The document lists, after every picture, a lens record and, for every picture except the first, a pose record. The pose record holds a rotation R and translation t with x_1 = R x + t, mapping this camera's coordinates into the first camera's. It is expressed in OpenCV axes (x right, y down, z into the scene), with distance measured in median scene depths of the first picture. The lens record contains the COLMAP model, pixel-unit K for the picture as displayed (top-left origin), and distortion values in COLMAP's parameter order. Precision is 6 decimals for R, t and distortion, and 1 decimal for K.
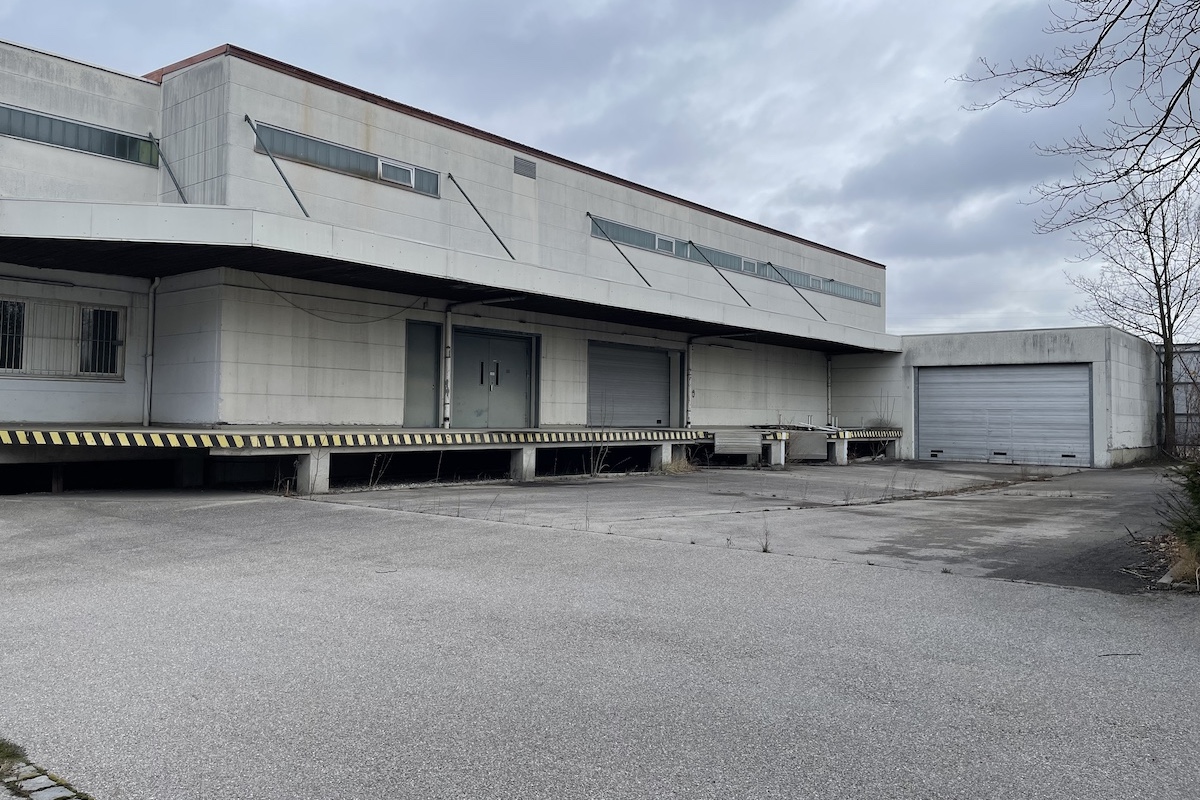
lens RADIAL K [[922.2, 0, 600.0], [0, 922.2, 400.0], [0, 0, 1]] dist [0.137974, -0.002130]
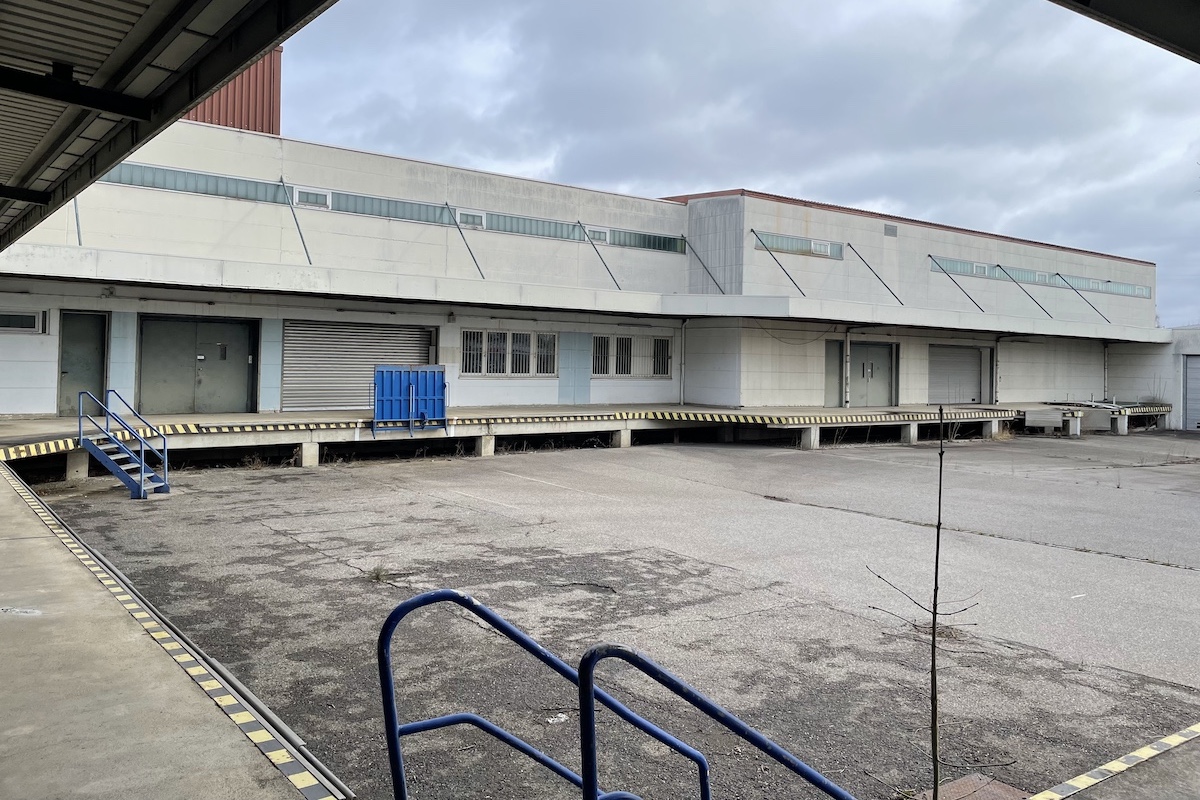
lens RADIAL K [[919.0, 0, 600.8], [0, 919.0, 358.5], [0, 0, 1]] dist [0.048669, -0.007351]
pose [[0.975530, 0.005802, -0.219790, -0.216302], [-0.003278, 0.999924, 0.011846, -0.065150], [0.219842, -0.010835, 0.975475, -0.563572]]
